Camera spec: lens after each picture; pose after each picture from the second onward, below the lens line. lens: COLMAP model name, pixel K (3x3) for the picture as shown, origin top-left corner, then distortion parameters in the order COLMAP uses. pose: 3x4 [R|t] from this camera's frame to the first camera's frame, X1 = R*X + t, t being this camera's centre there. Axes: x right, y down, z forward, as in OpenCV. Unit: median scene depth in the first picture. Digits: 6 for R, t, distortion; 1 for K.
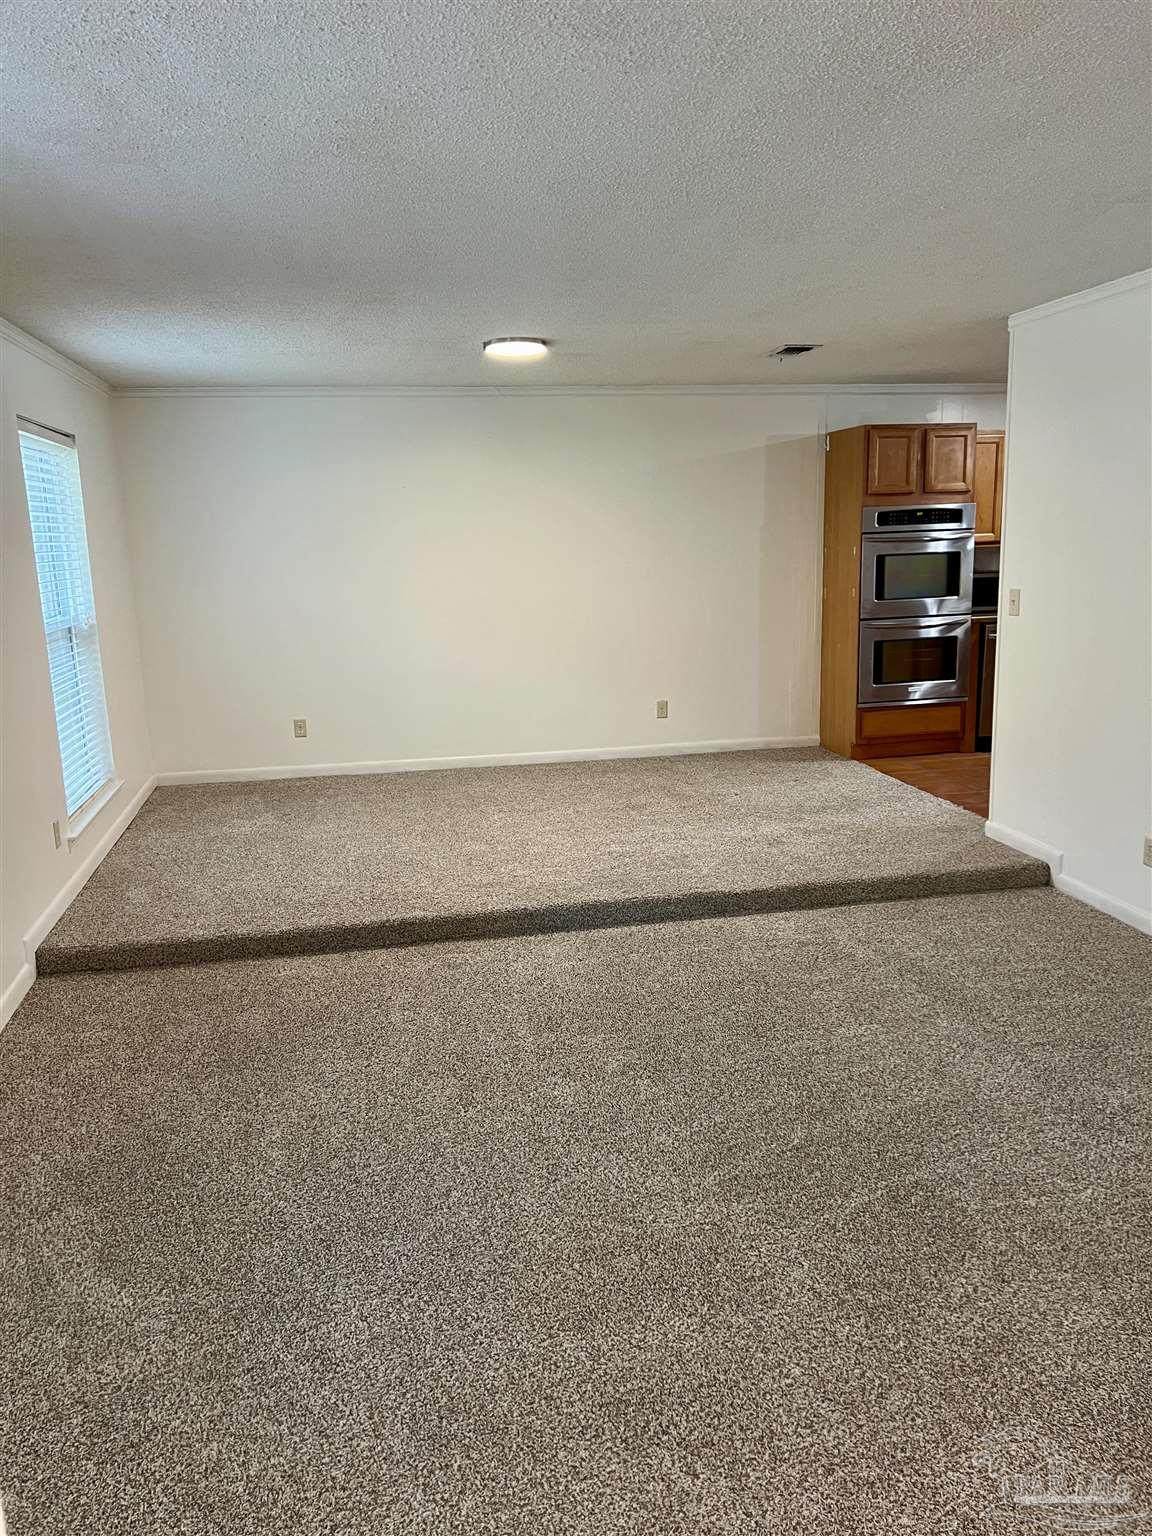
lens RADIAL K [[1142.7, 0, 579.9], [0, 1142.7, 773.7], [0, 0, 1]] dist [0.081644, -0.099695]
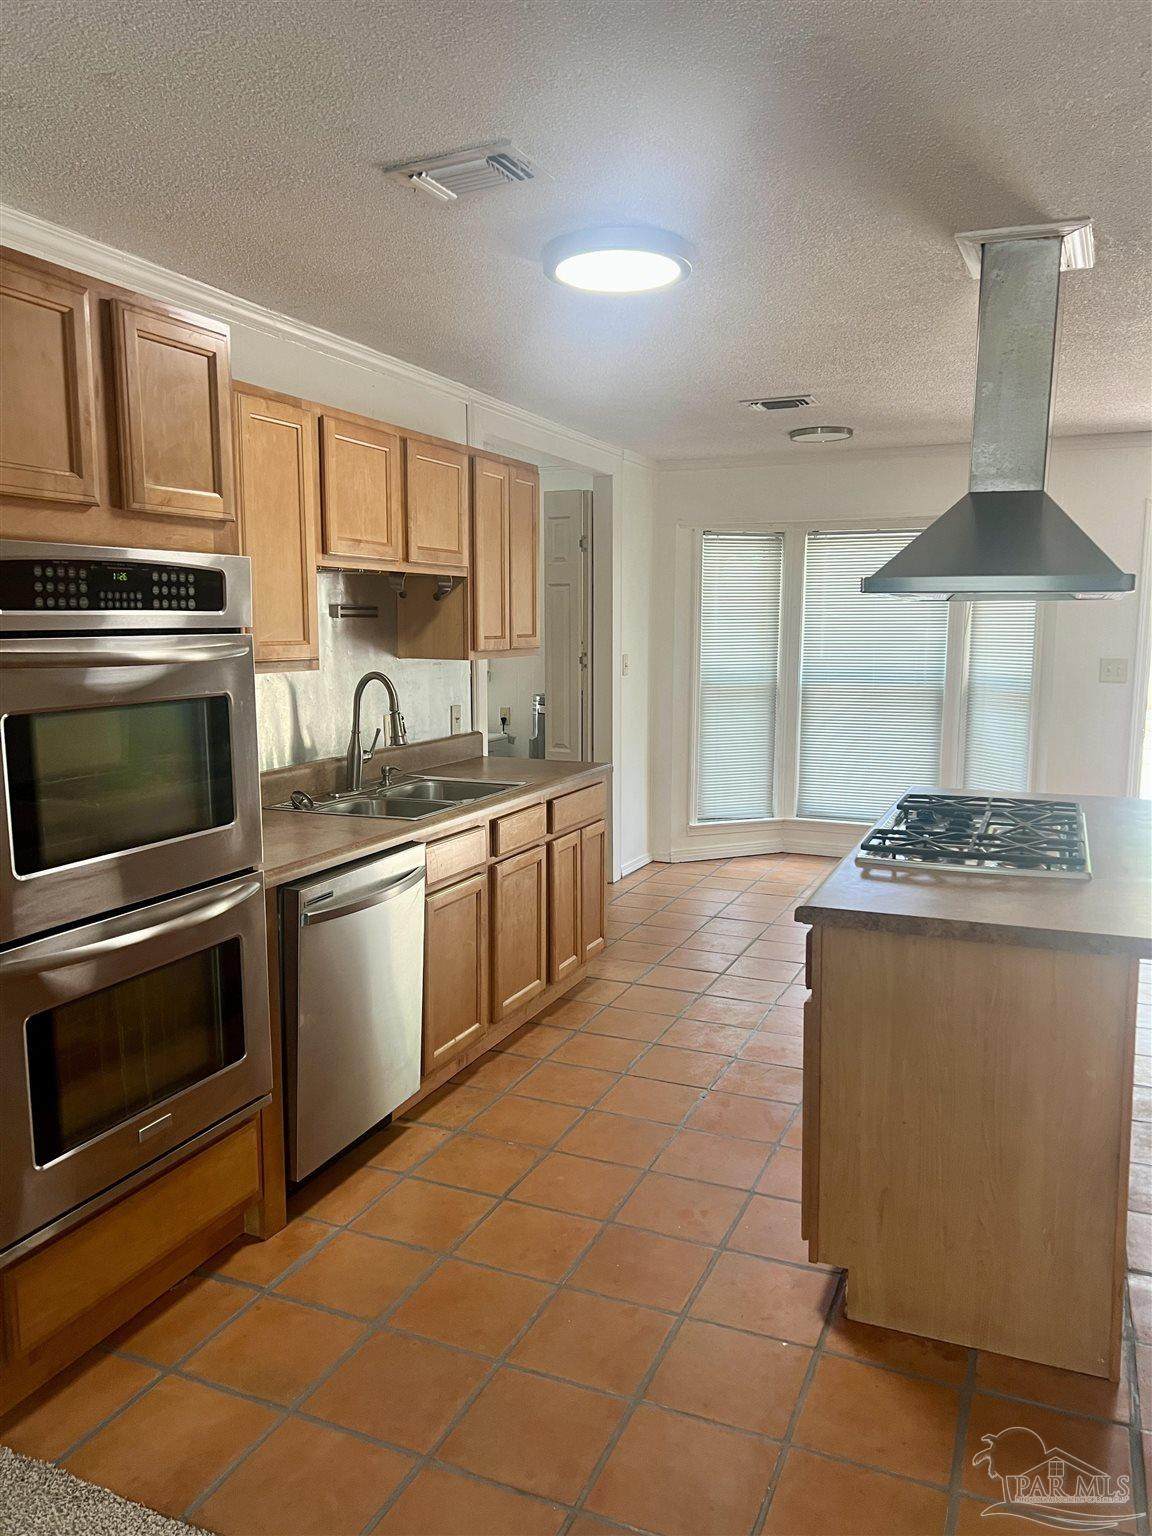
lens RADIAL K [[1151.0, 0, 576.0], [0, 1151.0, 768.0], [0, 0, 1]] dist [0.011697, 0.009290]
pose [[0.566256, -0.075469, 0.820767, 0.107300], [0.145965, 0.989242, -0.009743, -0.152911], [-0.811202, 0.125320, 0.571180, 0.727800]]
